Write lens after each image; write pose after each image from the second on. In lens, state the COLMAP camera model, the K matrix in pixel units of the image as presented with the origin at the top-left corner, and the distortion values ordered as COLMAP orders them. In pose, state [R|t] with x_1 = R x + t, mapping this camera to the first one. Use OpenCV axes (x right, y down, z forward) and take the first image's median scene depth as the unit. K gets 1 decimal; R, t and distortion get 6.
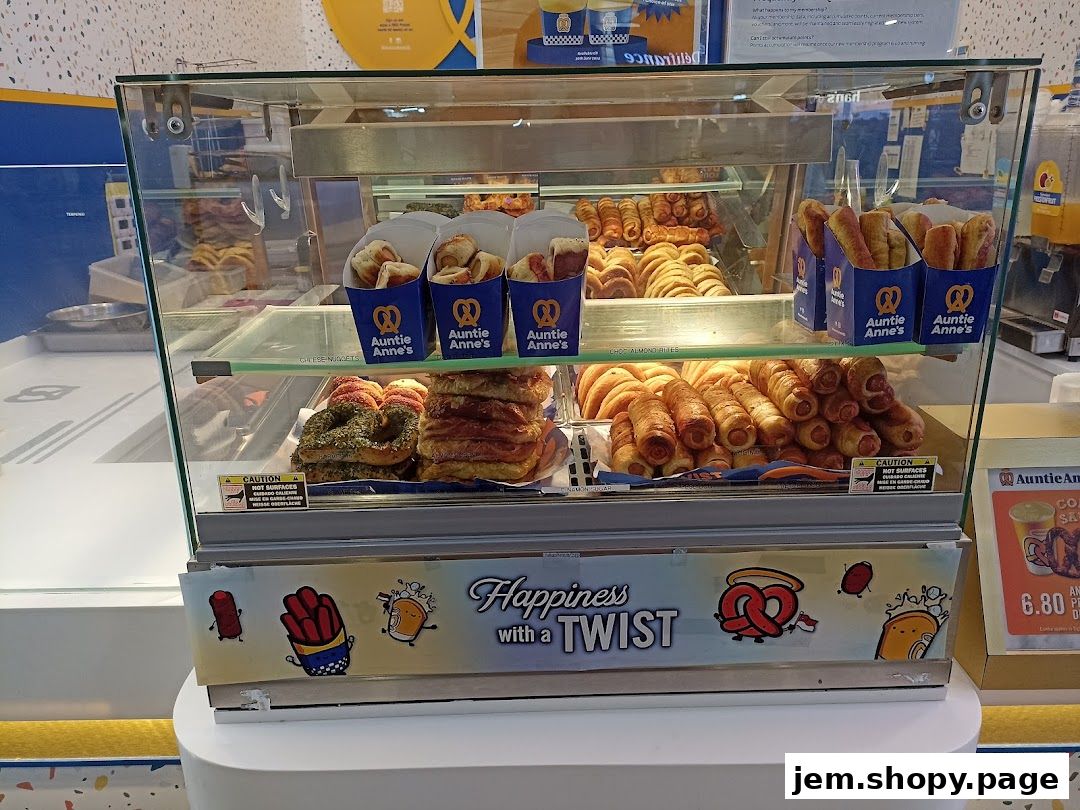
lens RADIAL K [[809.7, 0, 536.6], [0, 809.7, 407.6], [0, 0, 1]] dist [0.082186, -0.103715]
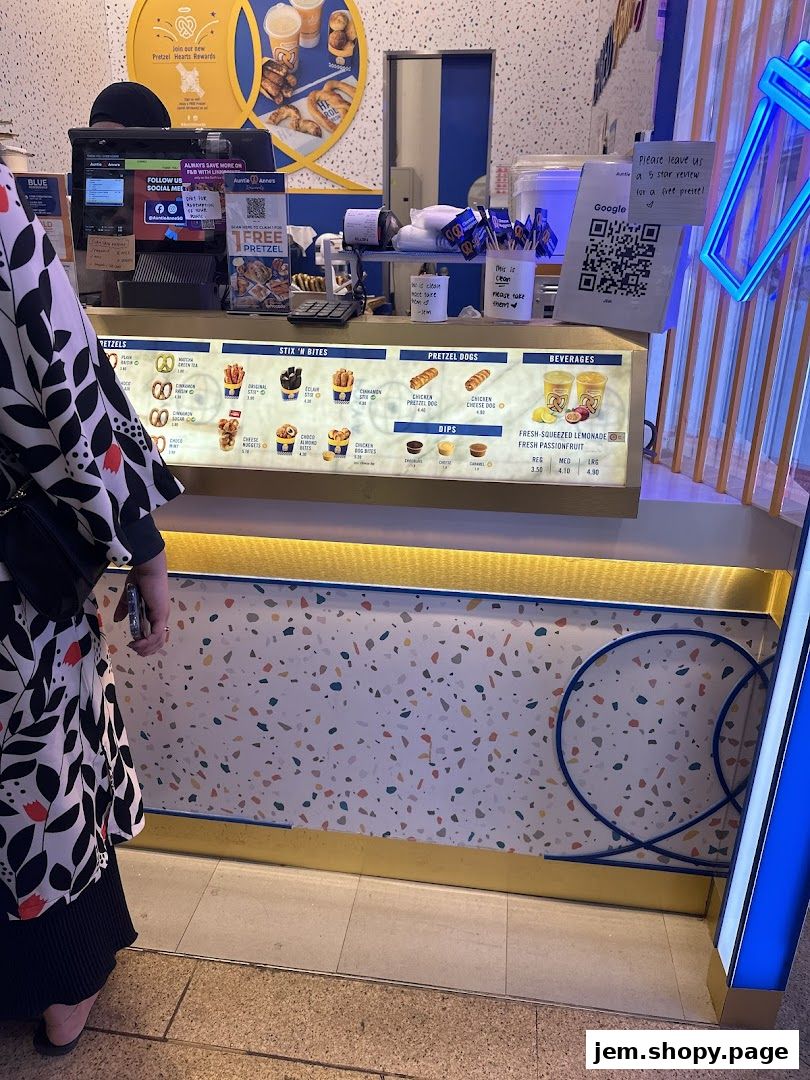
lens RADIAL K [[755.8, 0, 405.0], [0, 755.8, 540.0], [0, 0, 1]] dist [0.088406, -0.116402]
pose [[0.991108, 0.076310, -0.109006, 1.812156], [-0.070452, 0.995907, 0.056618, 0.335533], [0.112881, -0.048434, 0.992427, -0.301936]]
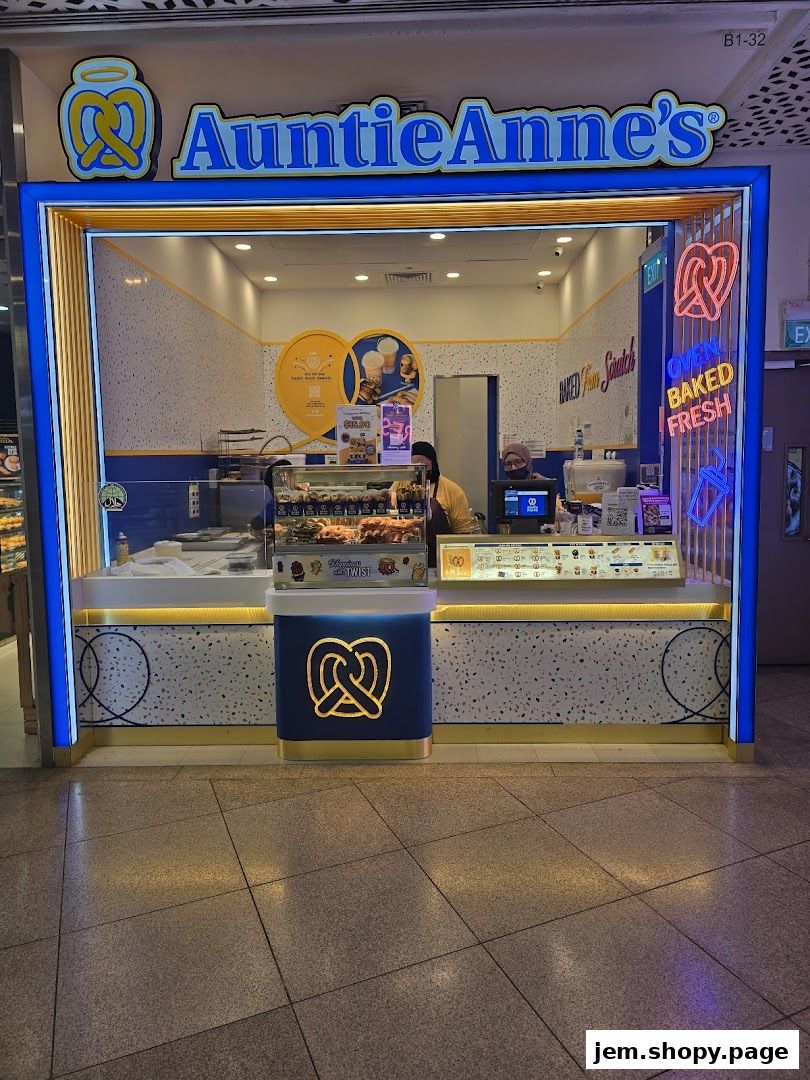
lens RADIAL K [[712.8, 0, 412.8], [0, 712.8, 516.4], [0, 0, 1]] dist [0.047281, -0.000503]
pose [[0.999814, 0.005431, -0.018501, 0.506834], [-0.009481, 0.973978, -0.226443, 0.921513], [0.016790, 0.226576, 0.973849, -3.267595]]
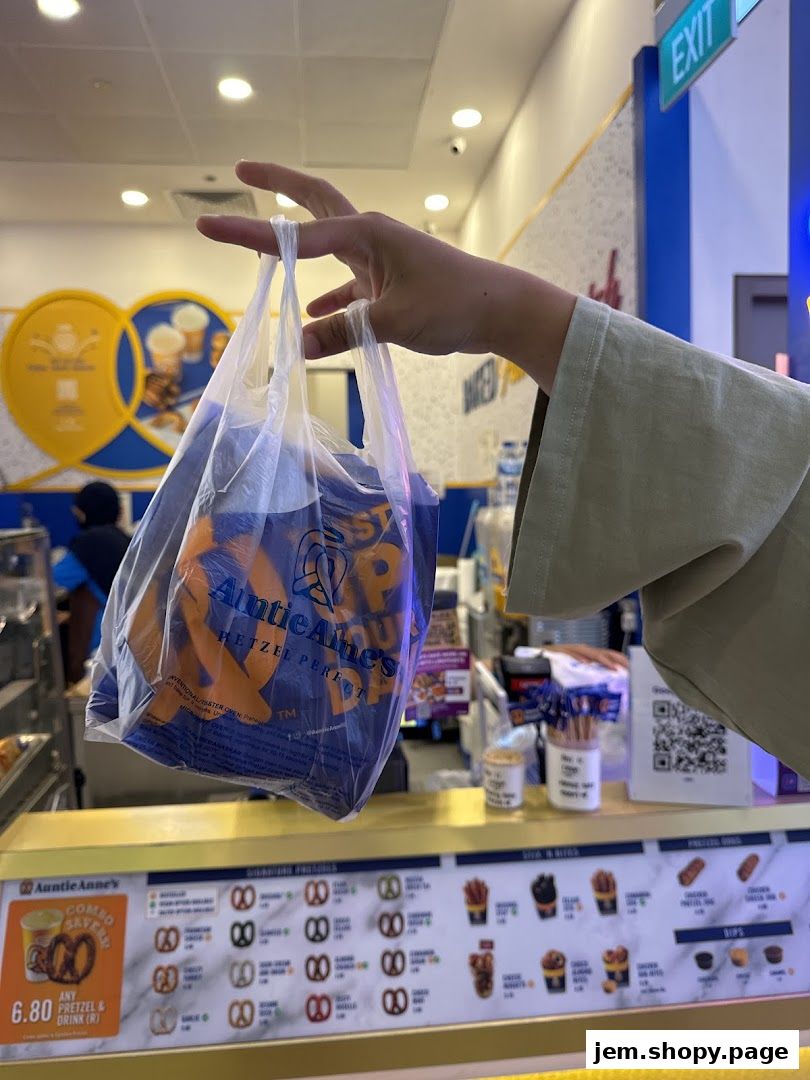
lens RADIAL K [[787.8, 0, 403.5], [0, 787.8, 536.1], [0, 0, 1]] dist [-0.014784, 0.001806]
pose [[0.994279, -0.006681, 0.106602, 1.076128], [0.033257, 0.967795, -0.249535, -0.106806], [-0.101501, 0.251652, 0.962480, -0.233183]]
